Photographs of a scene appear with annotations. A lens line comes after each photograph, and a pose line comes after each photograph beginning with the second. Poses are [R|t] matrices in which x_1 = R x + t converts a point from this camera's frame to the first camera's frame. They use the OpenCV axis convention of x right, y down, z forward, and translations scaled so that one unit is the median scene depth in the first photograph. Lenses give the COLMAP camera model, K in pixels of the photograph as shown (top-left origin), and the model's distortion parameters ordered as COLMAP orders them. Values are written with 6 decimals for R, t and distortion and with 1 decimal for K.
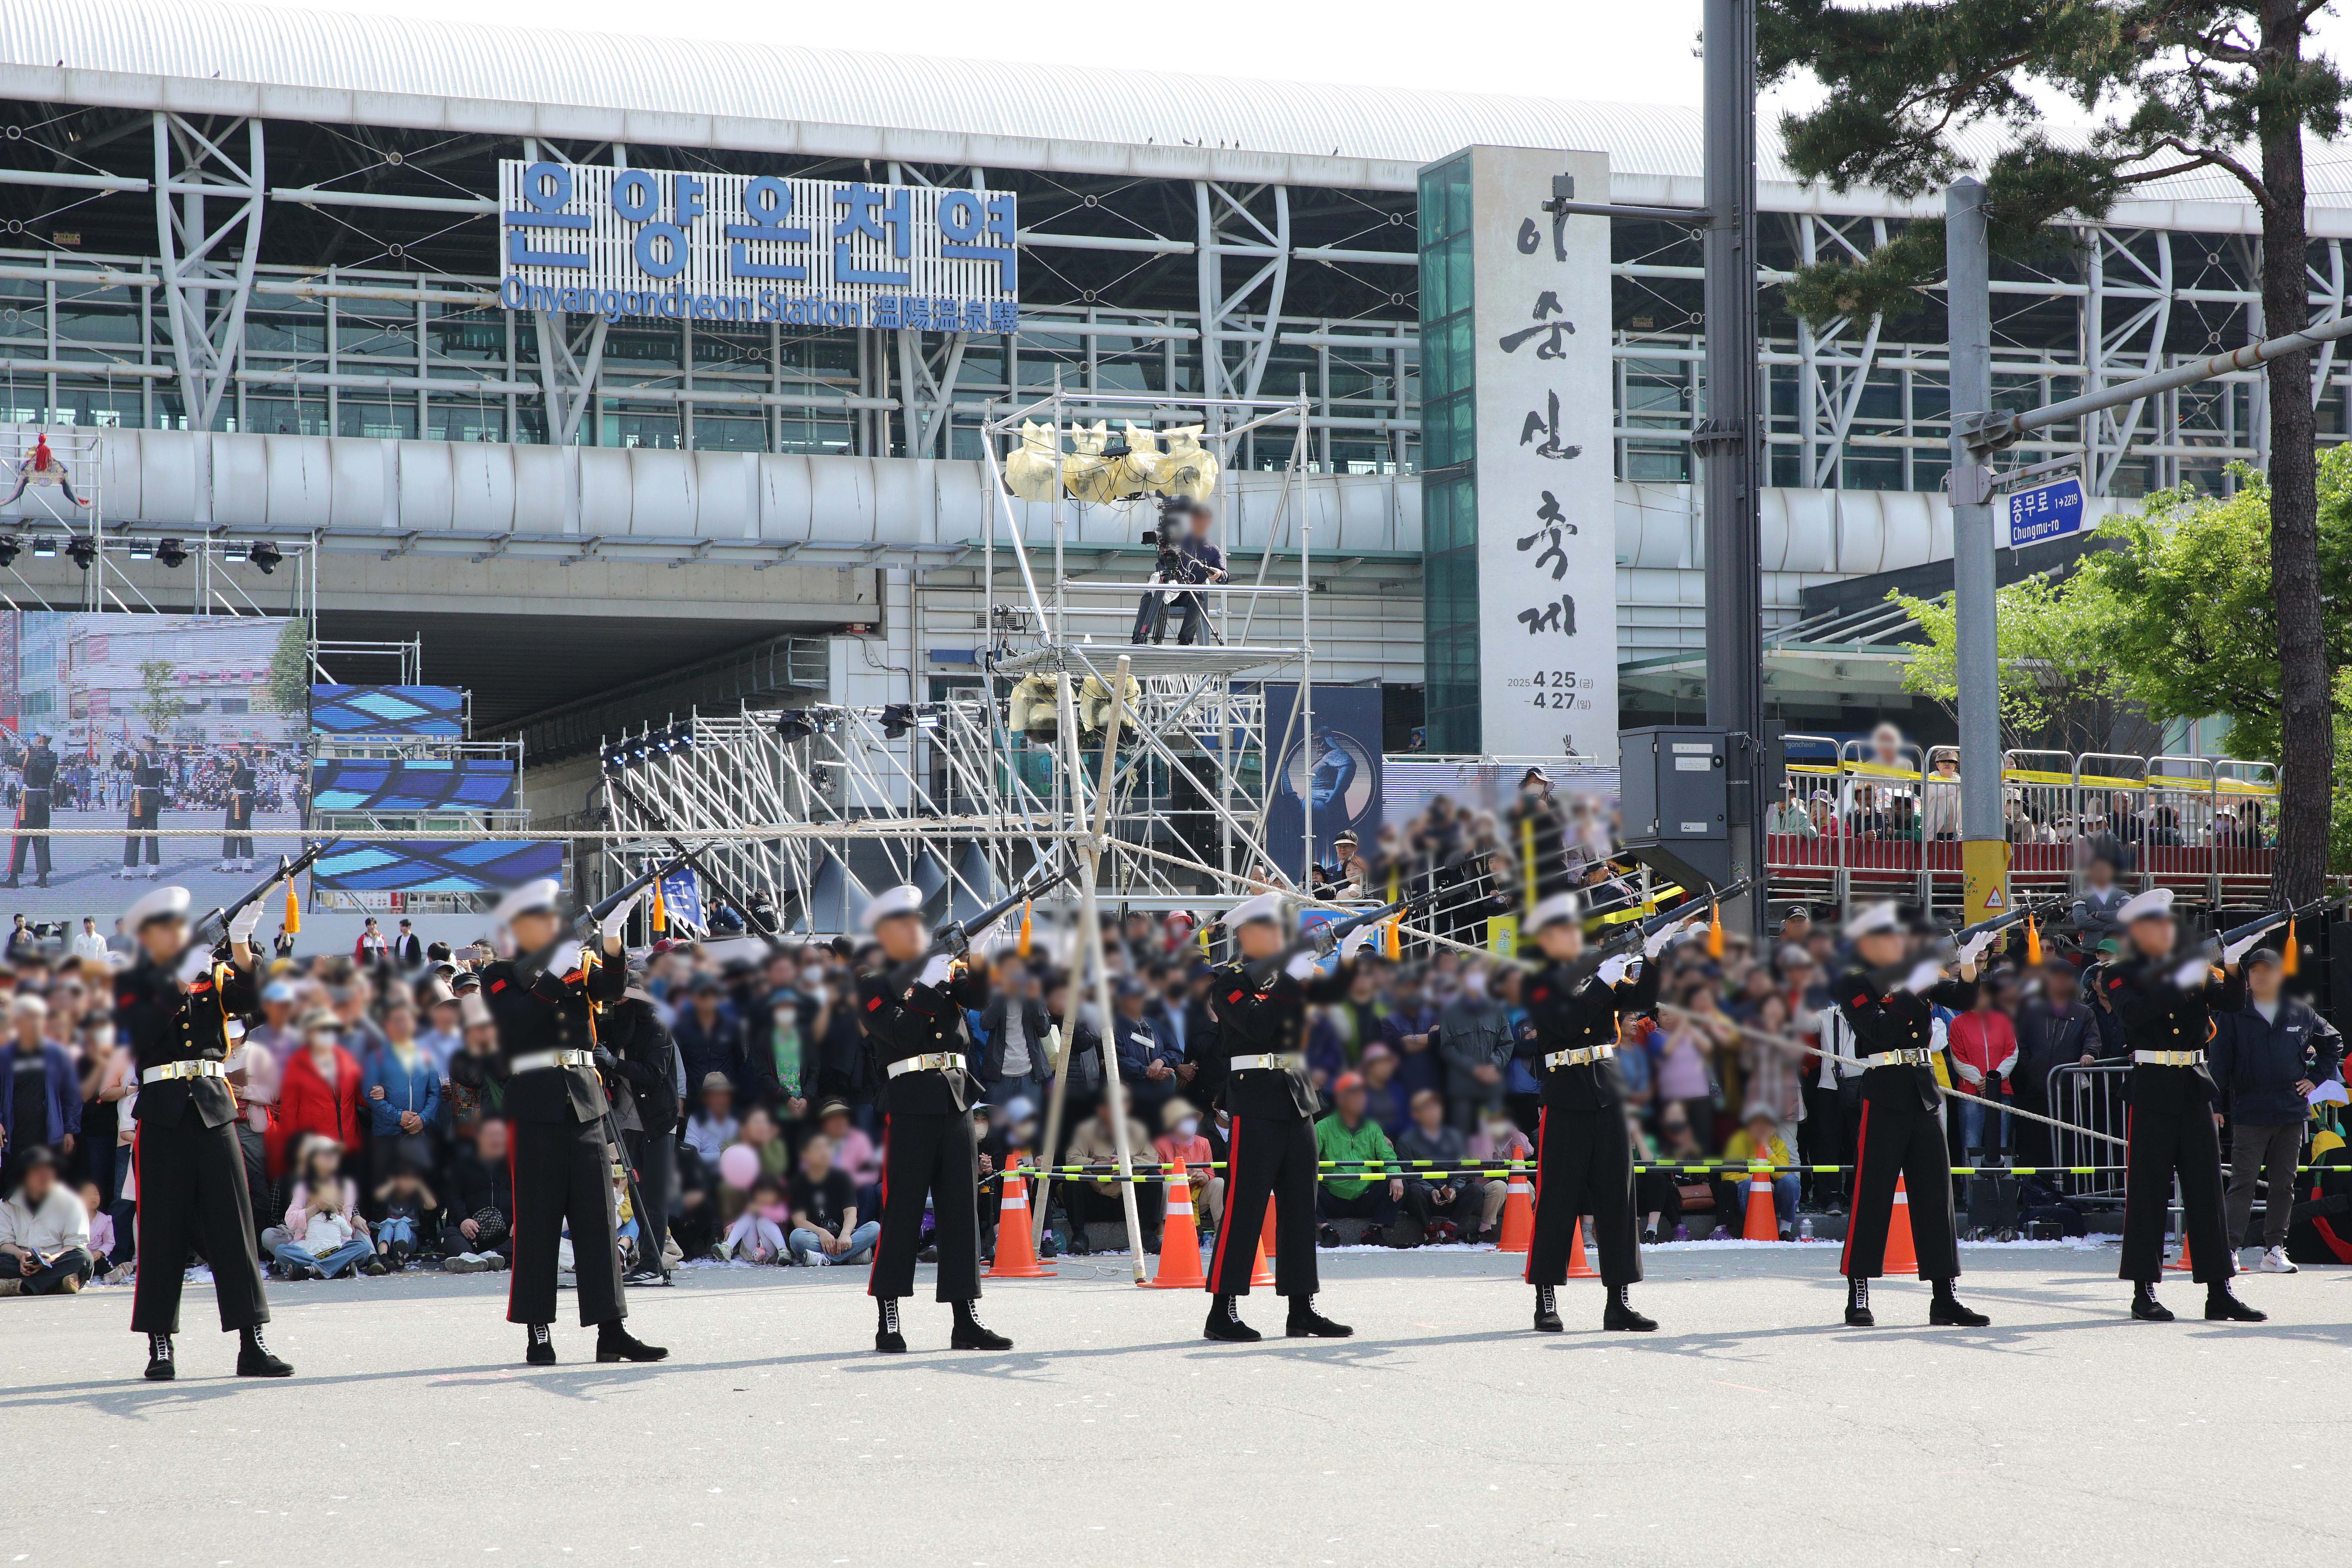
lens RADIAL K [[5594.0, 0, 1176.0], [0, 5594.0, 784.0], [0, 0, 1]] dist [0.354014, 0.626519]
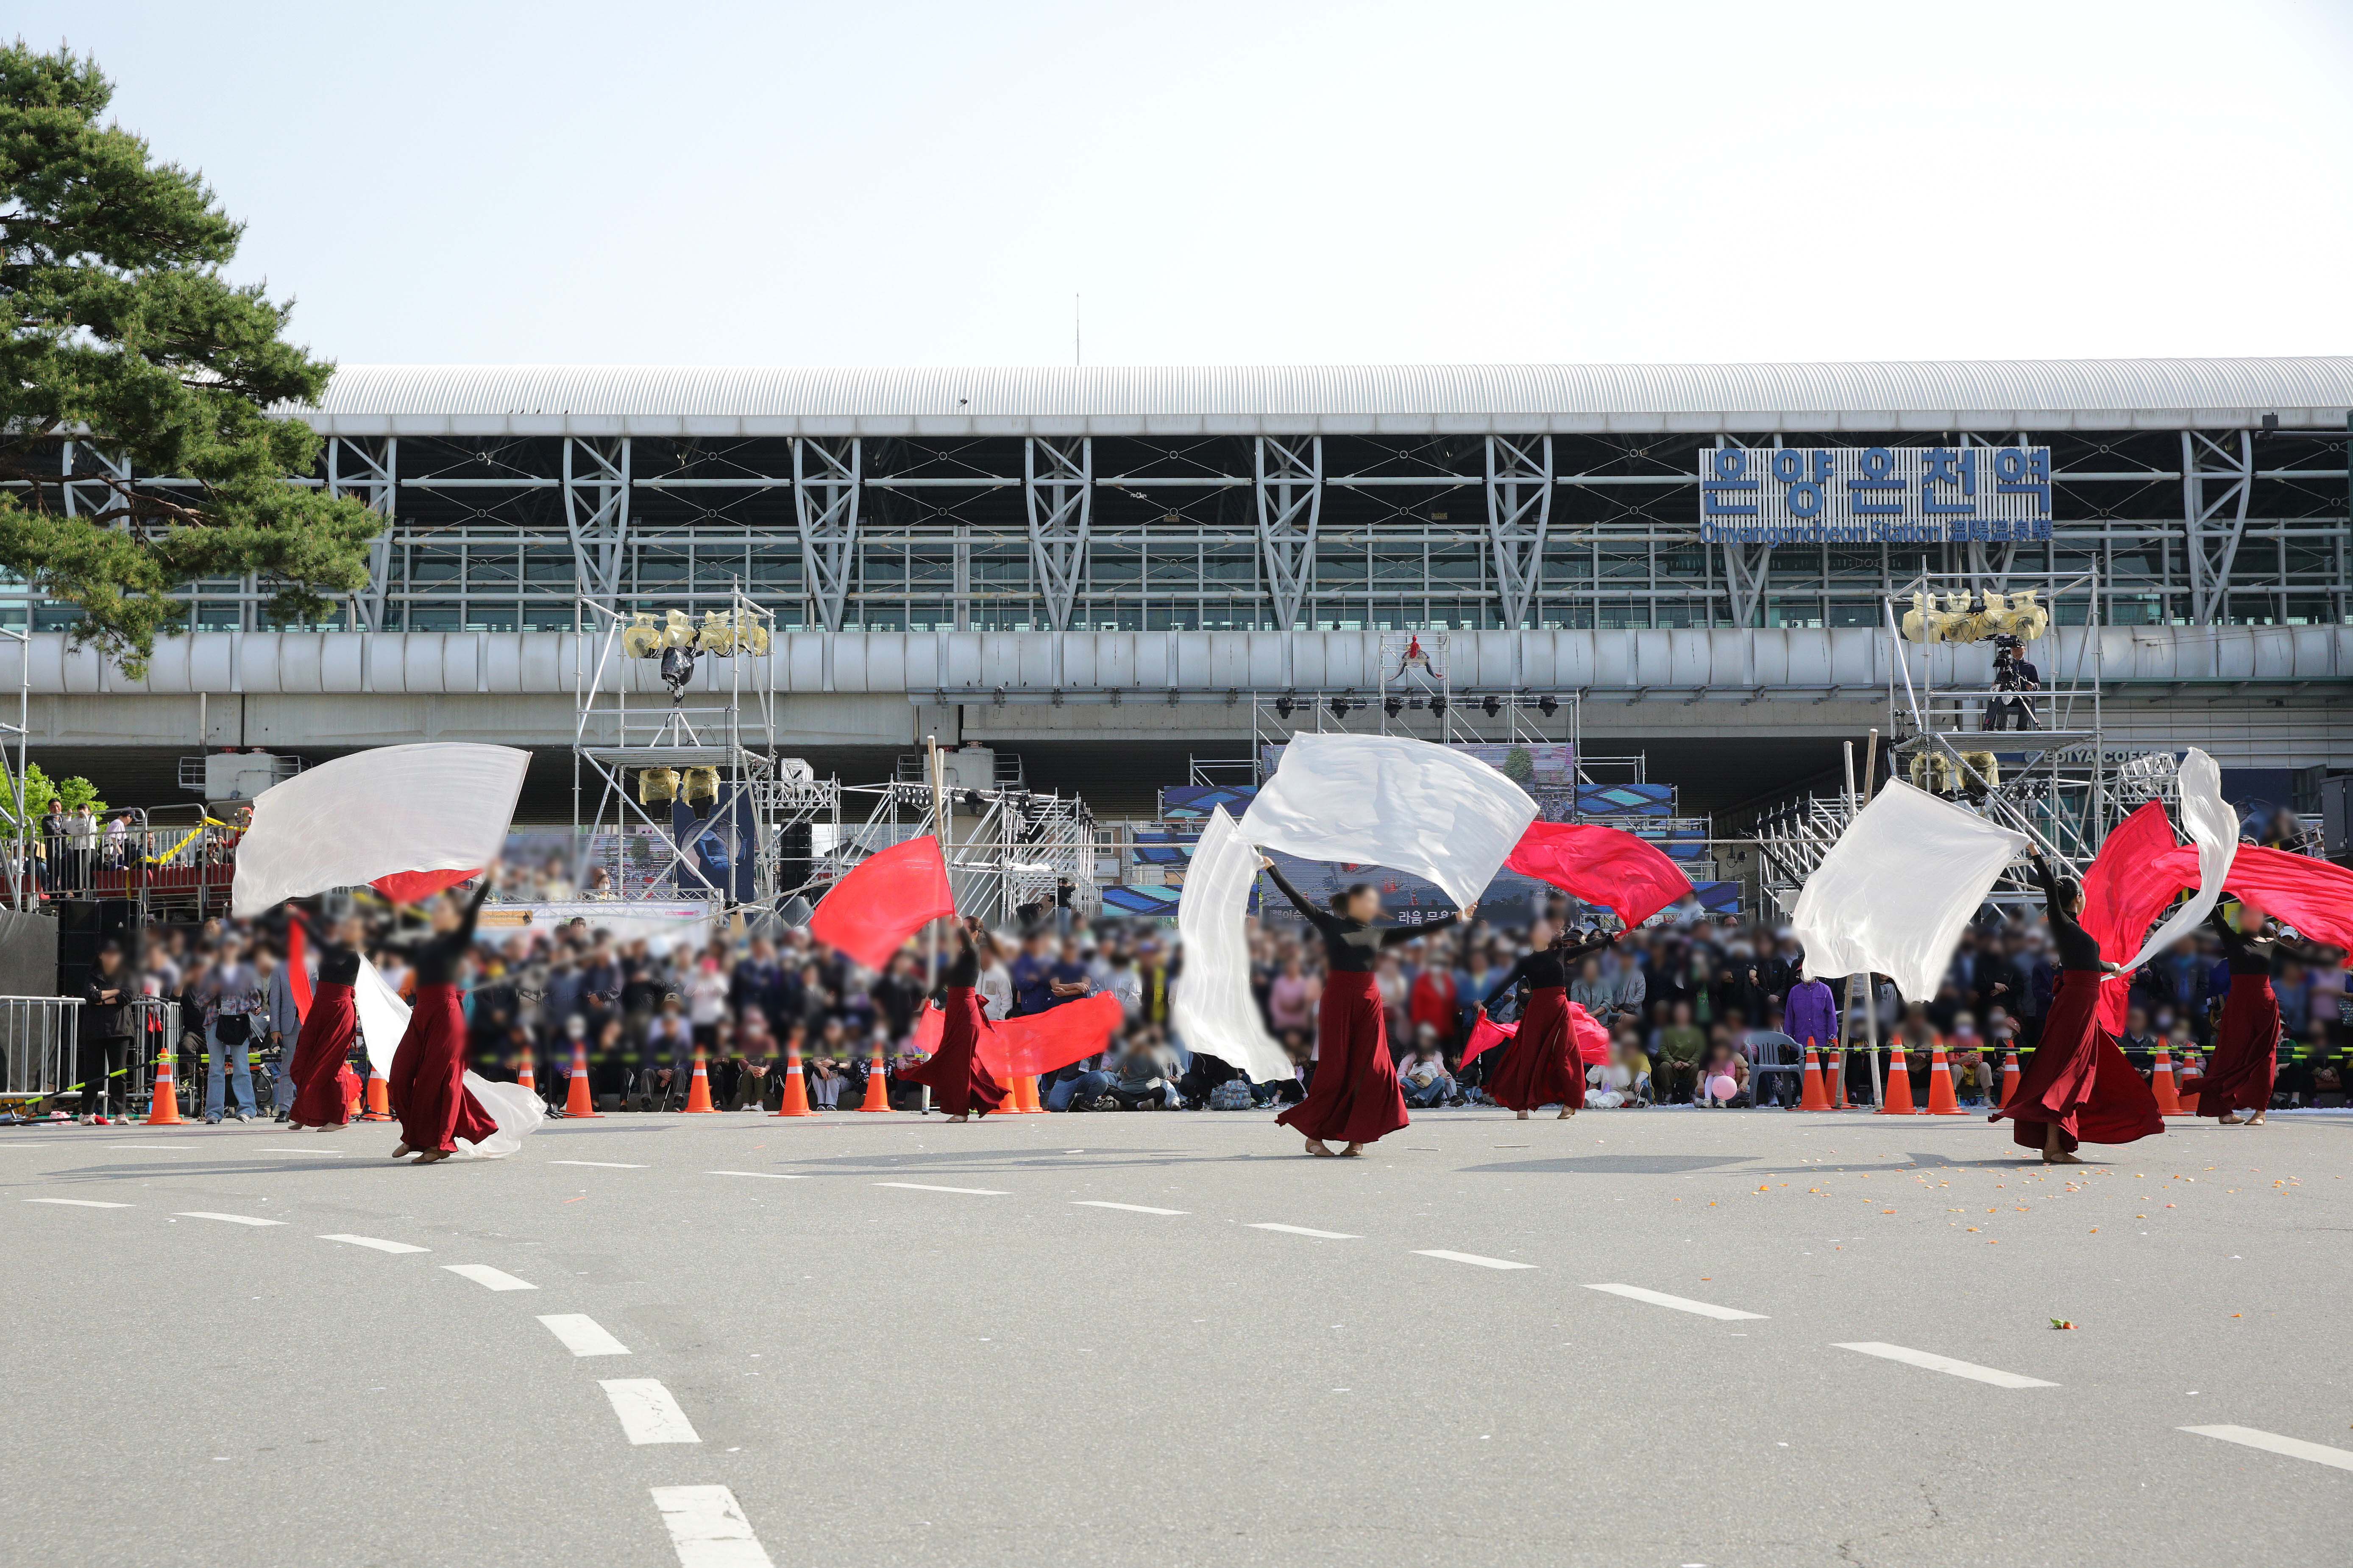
lens RADIAL K [[5595.4, 0, 1176.5], [0, 5595.4, 784.0], [0, 0, 1]] dist [0.354014, 0.626519]
pose [[0.893938, -0.030519, -0.447151, 0.444642], [0.006470, 0.998454, -0.055210, 0.067457], [0.448145, 0.046461, 0.892753, -0.452818]]
